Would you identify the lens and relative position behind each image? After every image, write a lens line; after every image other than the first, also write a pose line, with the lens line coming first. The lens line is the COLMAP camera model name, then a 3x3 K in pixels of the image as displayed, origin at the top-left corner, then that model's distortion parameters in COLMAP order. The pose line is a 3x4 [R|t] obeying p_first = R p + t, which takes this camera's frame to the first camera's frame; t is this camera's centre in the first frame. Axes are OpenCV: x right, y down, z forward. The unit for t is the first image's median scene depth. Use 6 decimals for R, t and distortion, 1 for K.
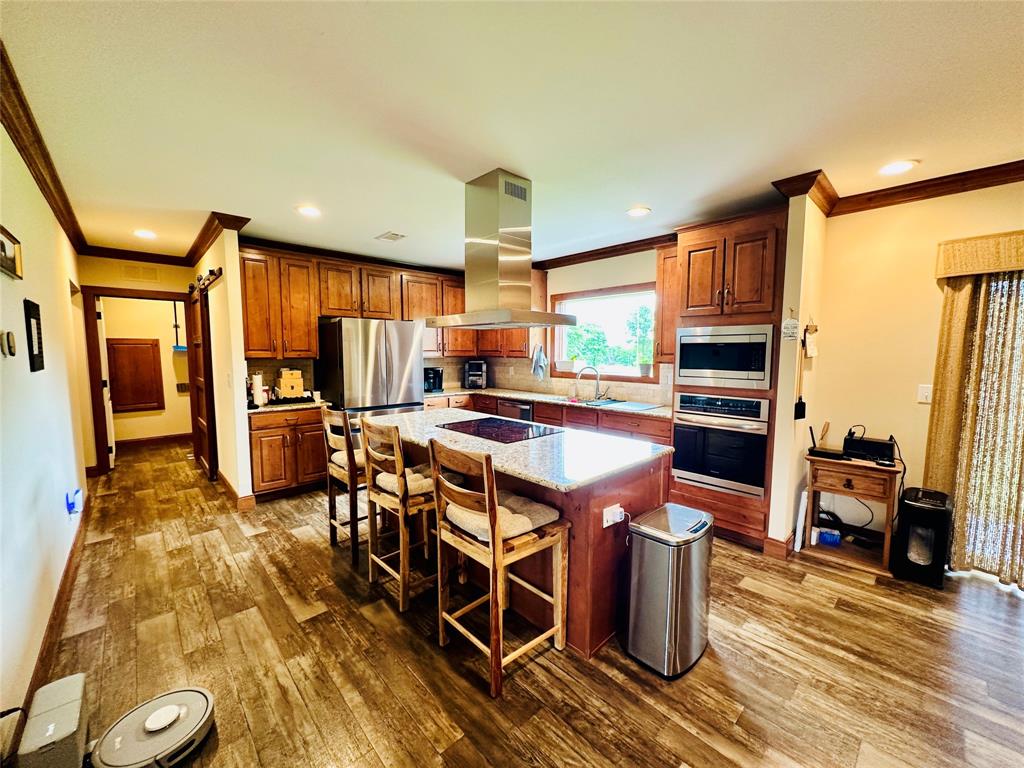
lens RADIAL K [[406.8, 0, 515.1], [0, 406.8, 390.5], [0, 0, 1]] dist [-0.003738, 0.000908]
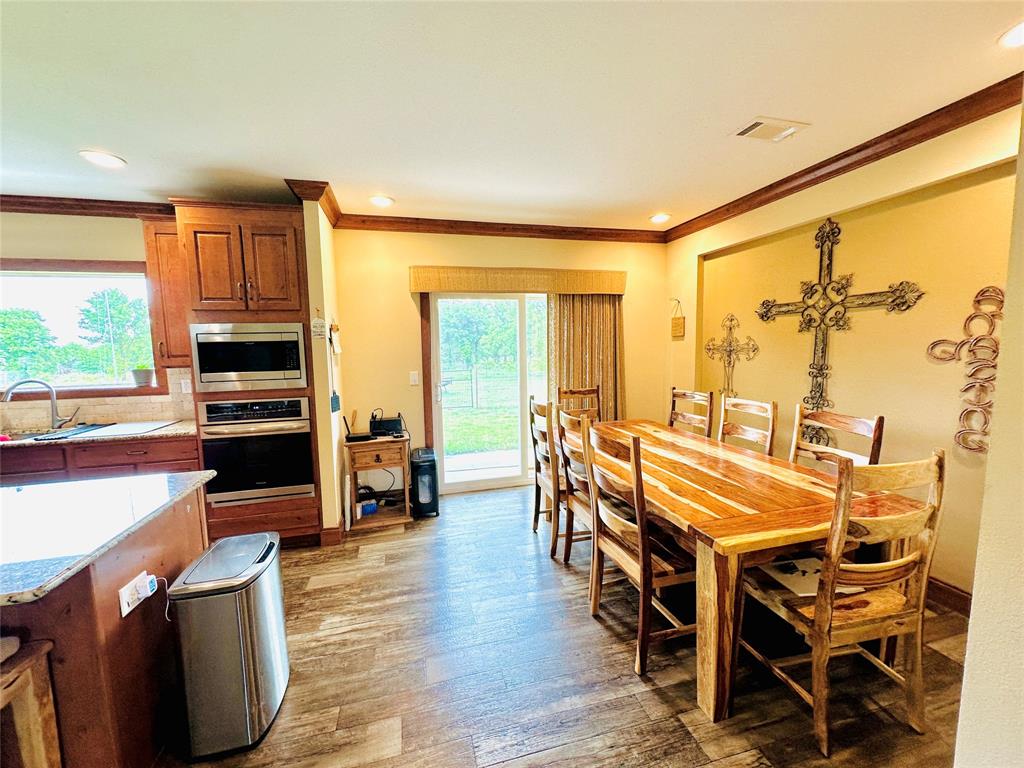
lens RADIAL K [[406.8, 0, 507.4], [0, 406.8, 385.9], [0, 0, 1]] dist [-0.003738, 0.000908]
pose [[0.482741, -0.101736, 0.869834, -0.015095], [0.107254, 0.992621, 0.056573, -0.009015], [-0.869171, 0.065983, 0.490090, 0.065981]]
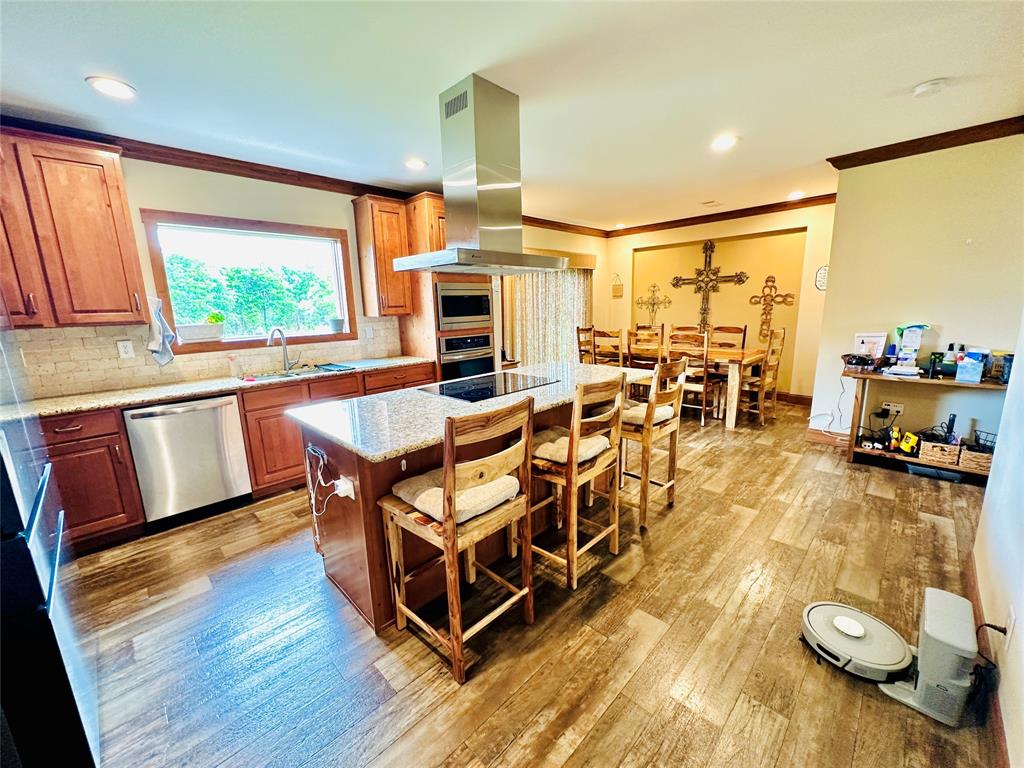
lens RADIAL K [[406.8, 0, 511.2], [0, 406.8, 386.0], [0, 0, 1]] dist [-0.003738, 0.000908]
pose [[-0.036341, -0.197488, 0.979632, -0.934851], [0.125123, 0.971666, 0.200524, -0.082969], [-0.991475, 0.129862, -0.010601, 0.979994]]
